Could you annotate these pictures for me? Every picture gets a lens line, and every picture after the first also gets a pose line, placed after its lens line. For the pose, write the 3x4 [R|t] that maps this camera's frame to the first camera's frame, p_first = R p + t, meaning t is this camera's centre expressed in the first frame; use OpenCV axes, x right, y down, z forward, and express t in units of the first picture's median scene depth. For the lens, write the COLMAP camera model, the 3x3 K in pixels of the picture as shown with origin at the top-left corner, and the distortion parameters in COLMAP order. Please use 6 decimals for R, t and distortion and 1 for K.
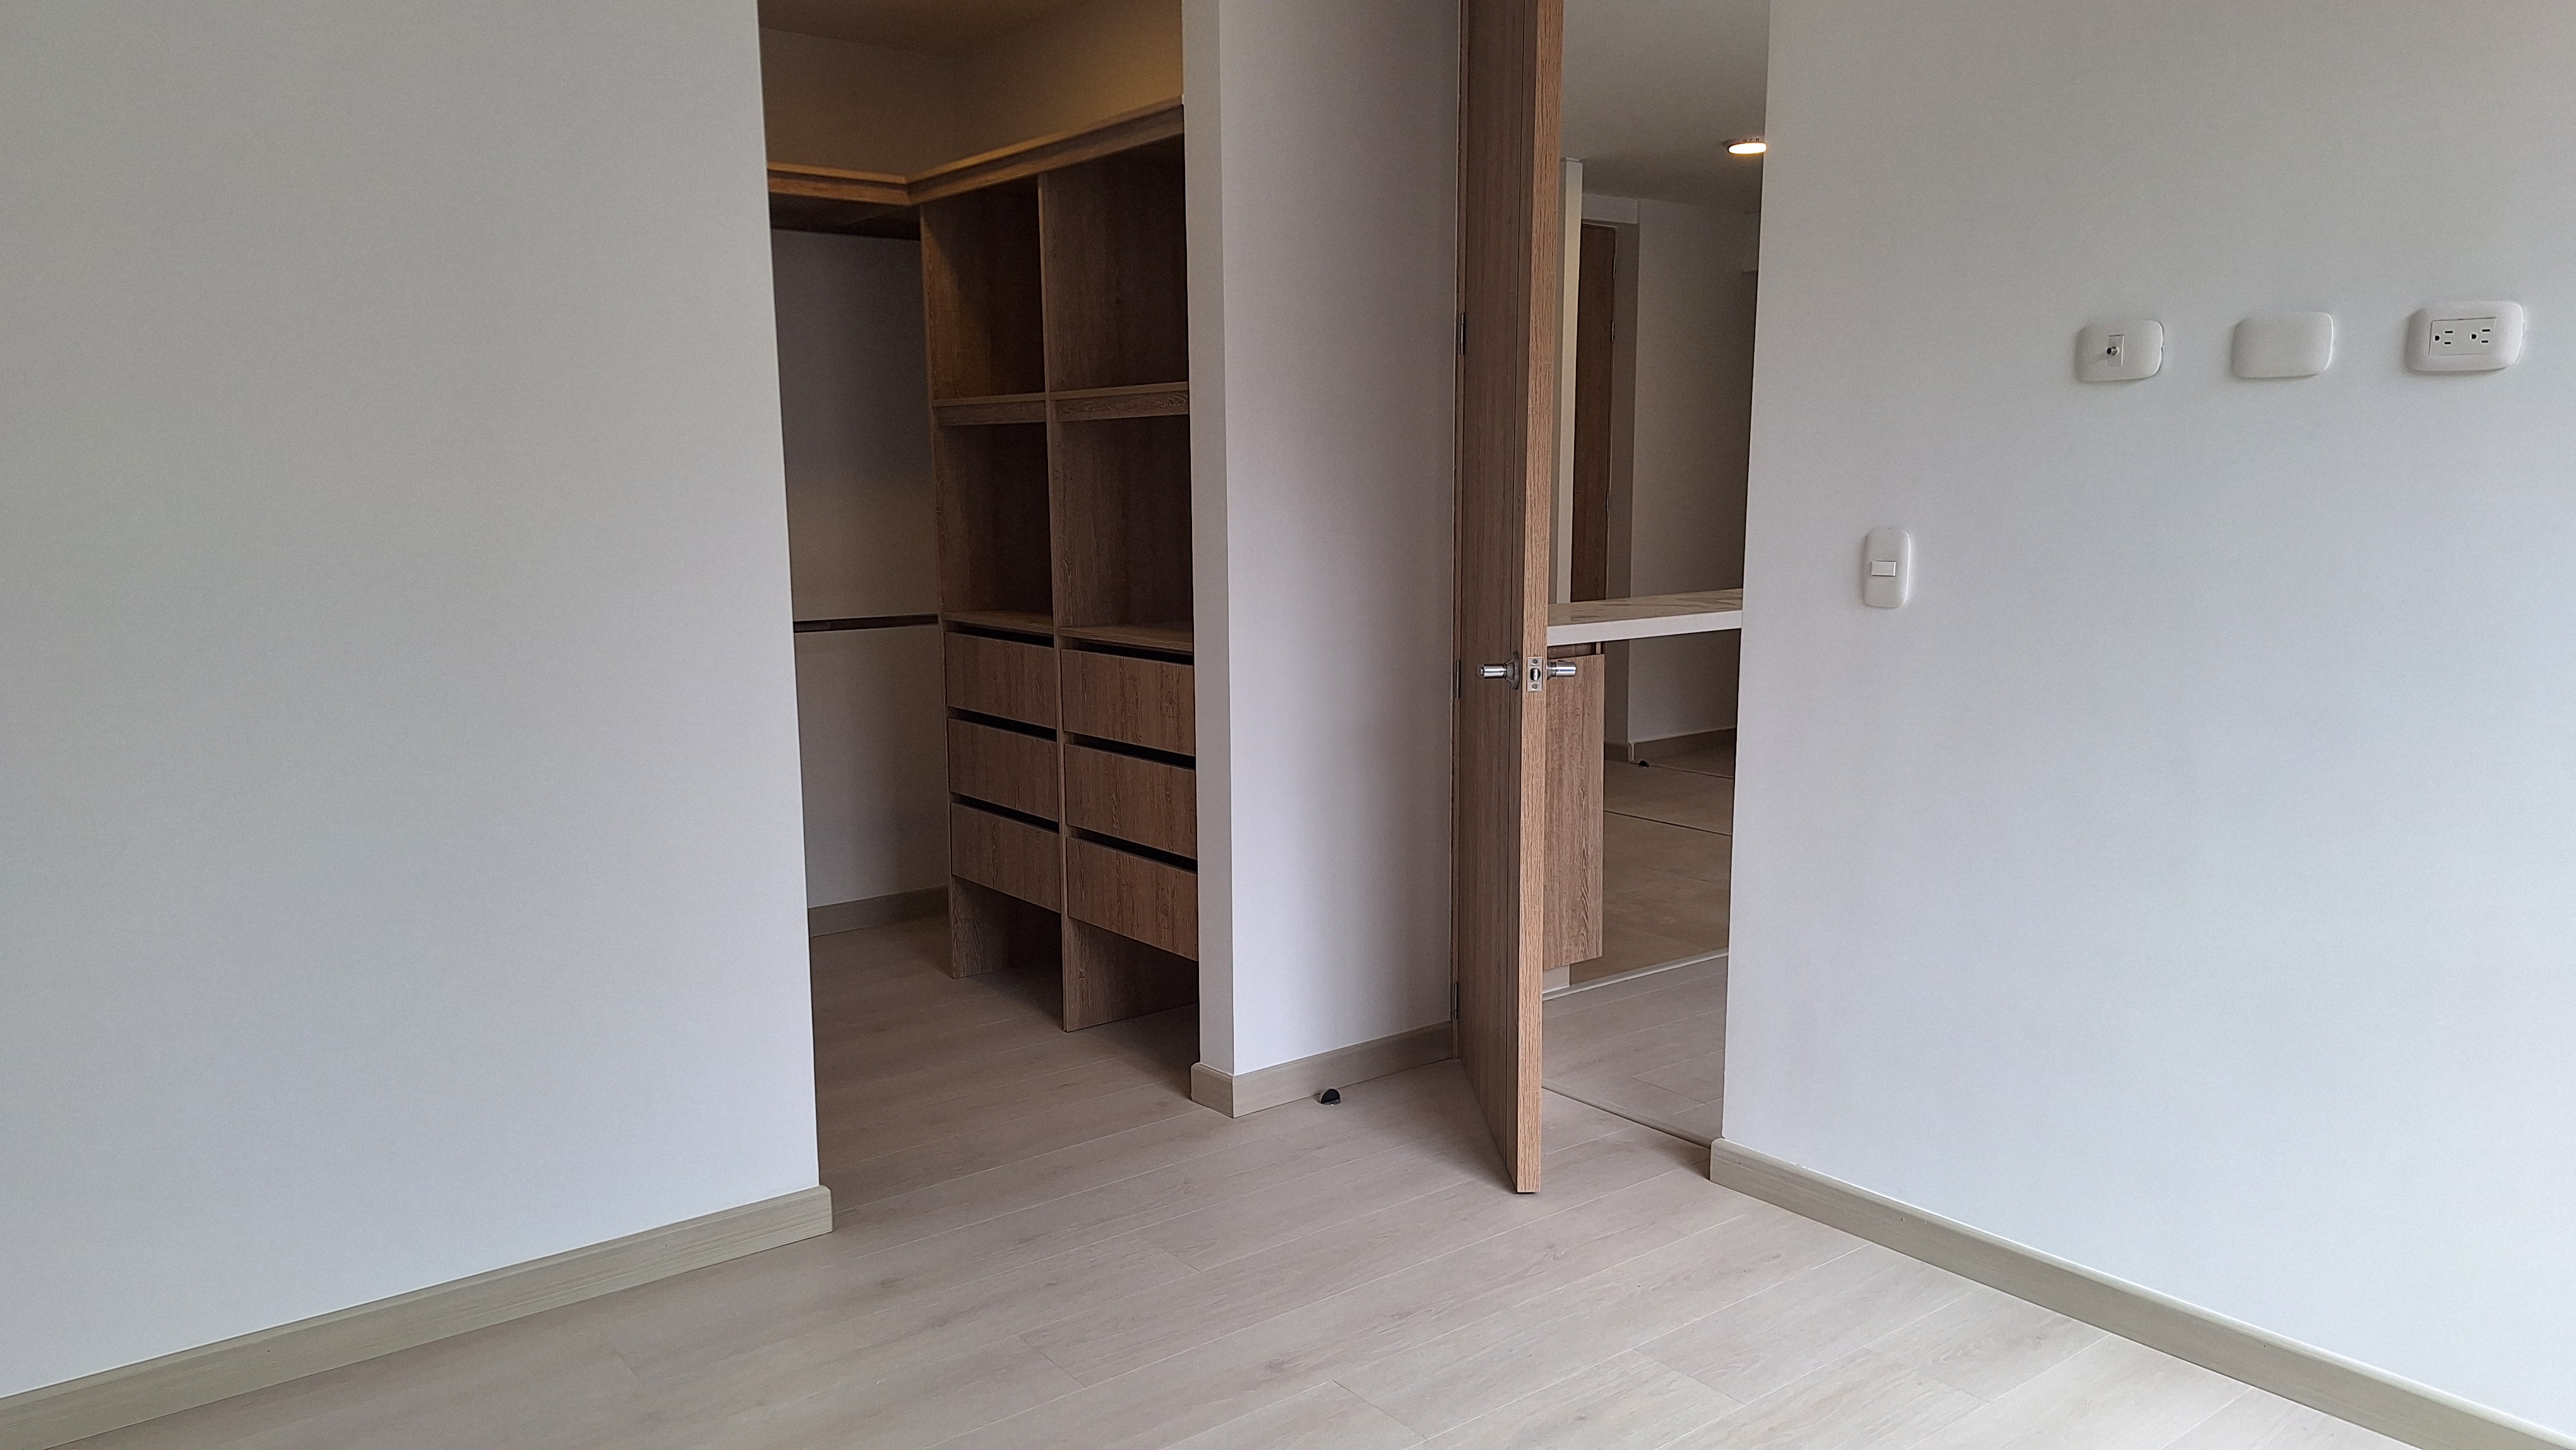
lens RADIAL K [[1772.9, 0, 1285.3], [0, 1772.9, 721.6], [0, 0, 1]] dist [0.129506, -0.183498]
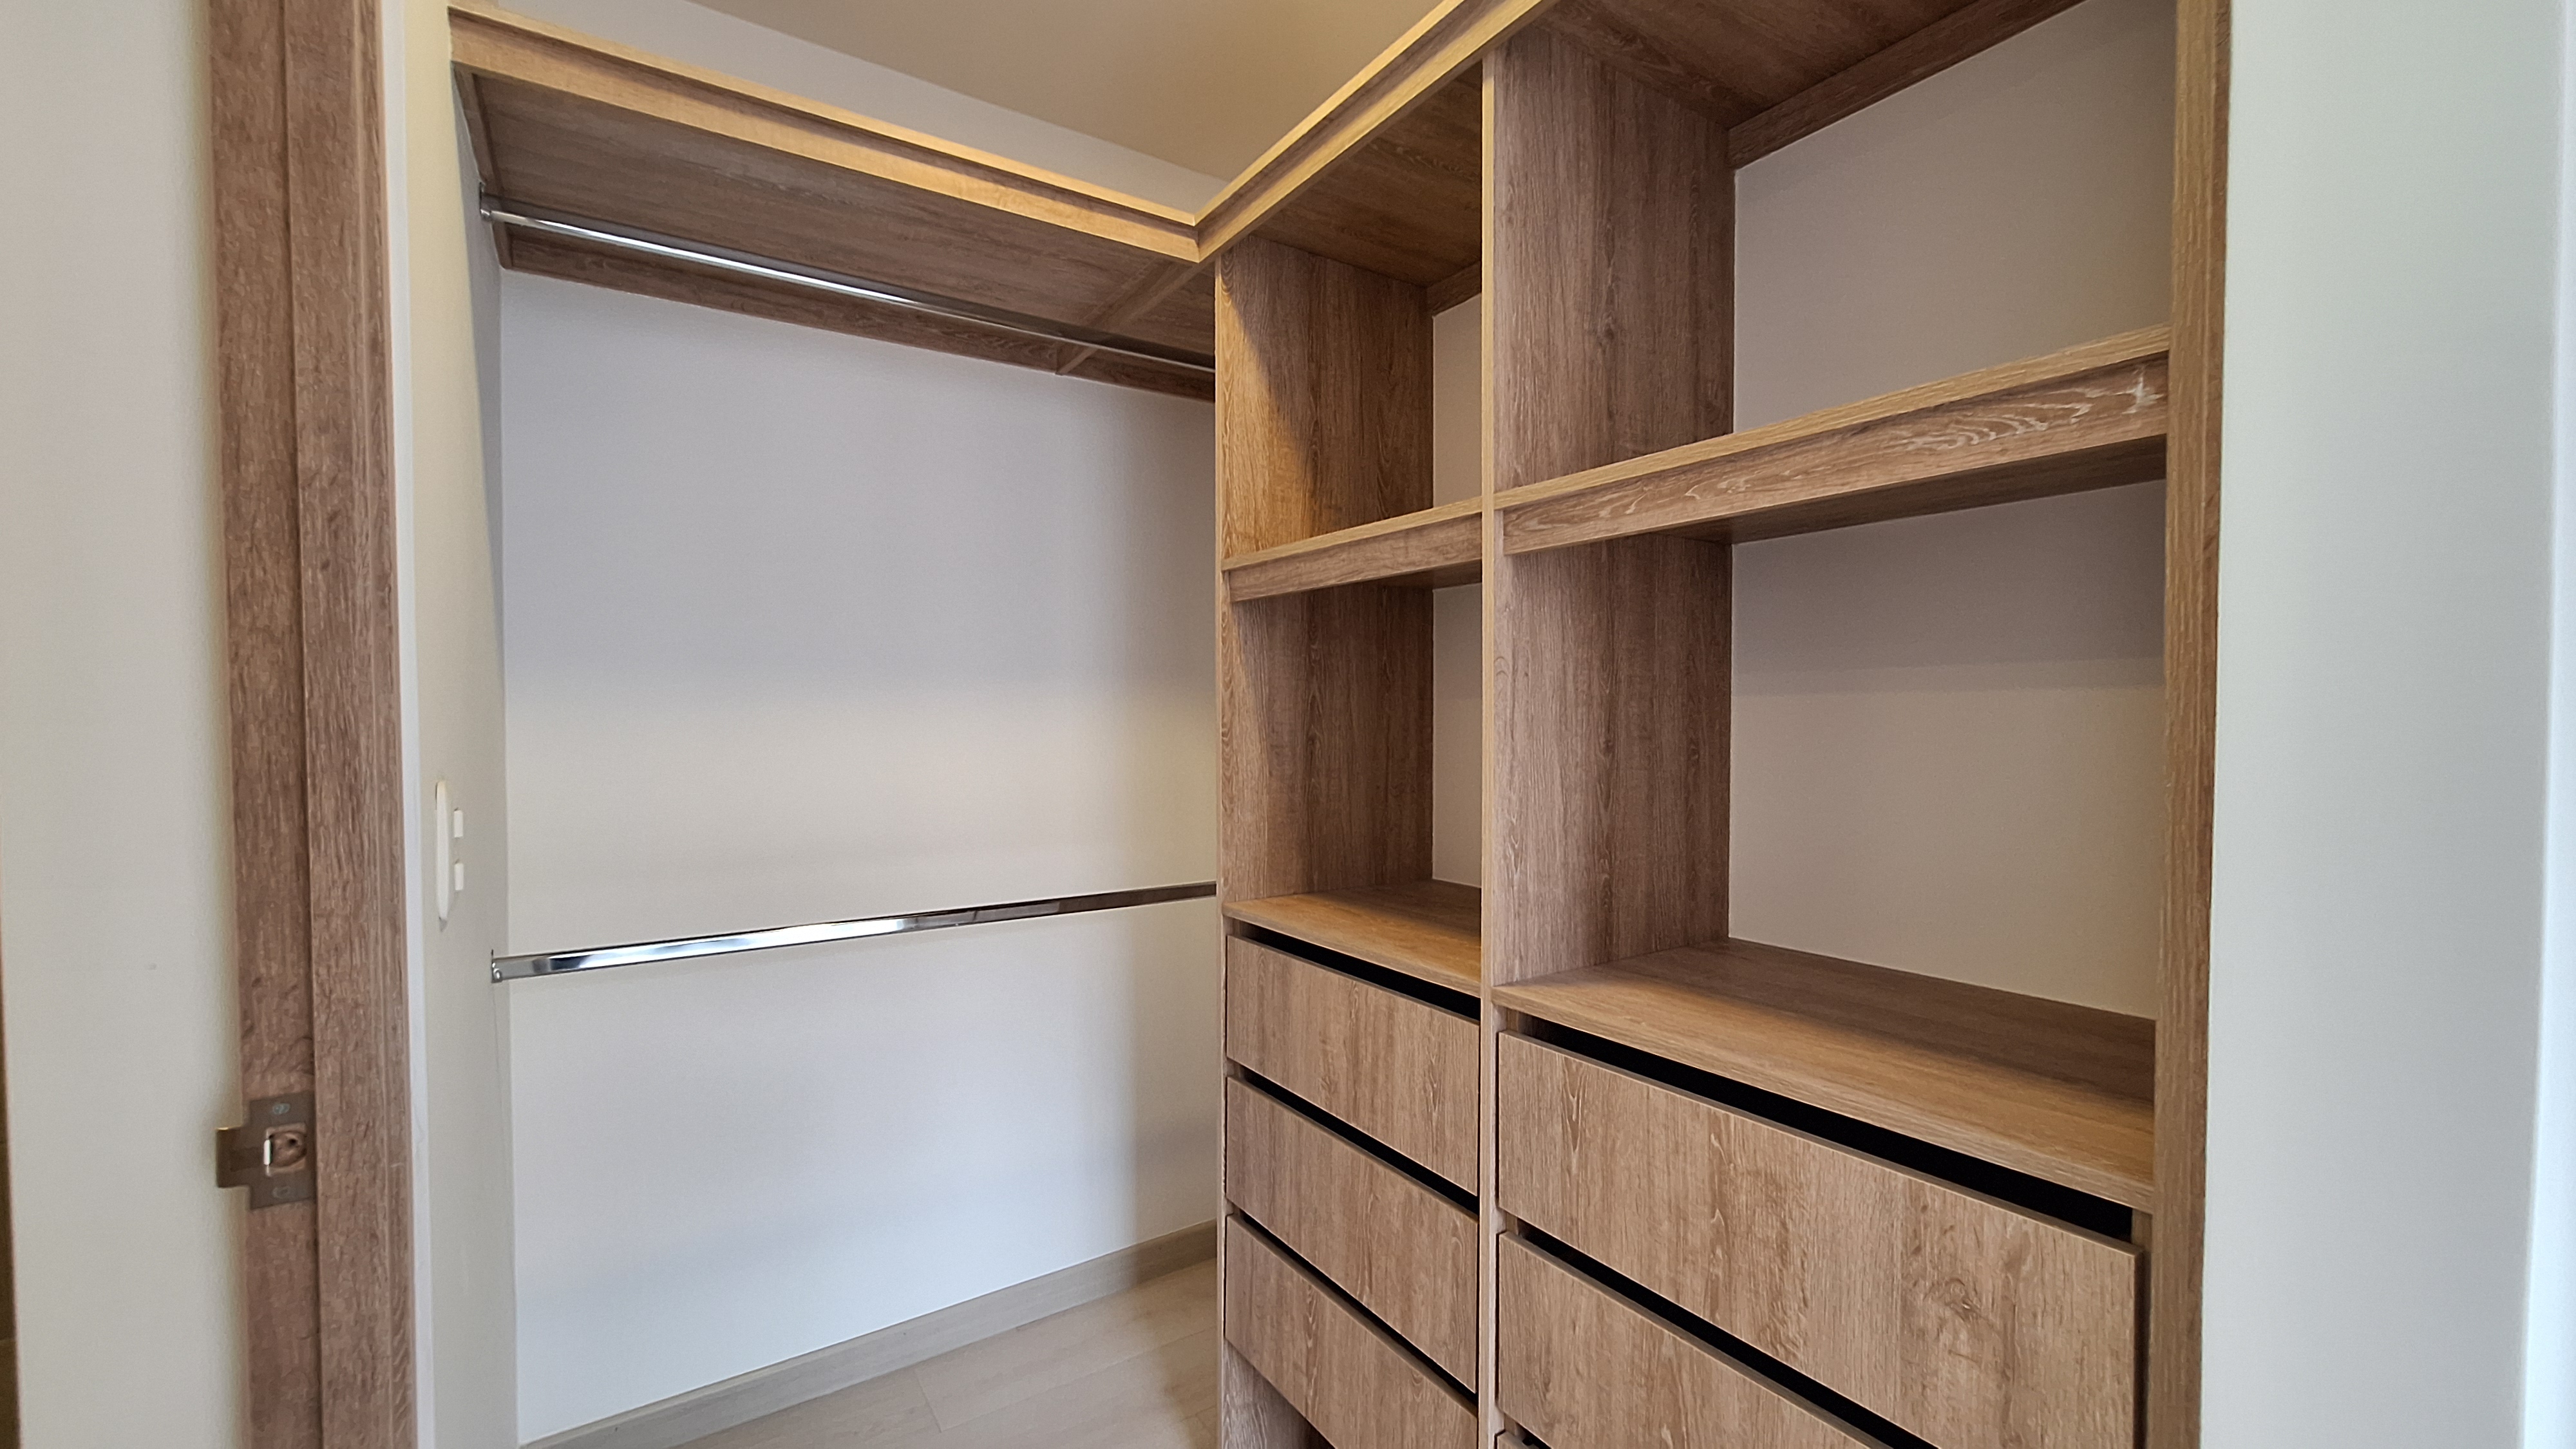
lens RADIAL K [[998.1, 0, 1292.6], [0, 998.1, 742.0], [0, 0, 1]] dist [0.002905, 0.000164]
pose [[0.998055, 0.011813, -0.061215, -0.159521], [-0.018840, 0.993125, -0.115530, -0.082344], [0.059430, 0.116458, 0.991416, 0.702234]]
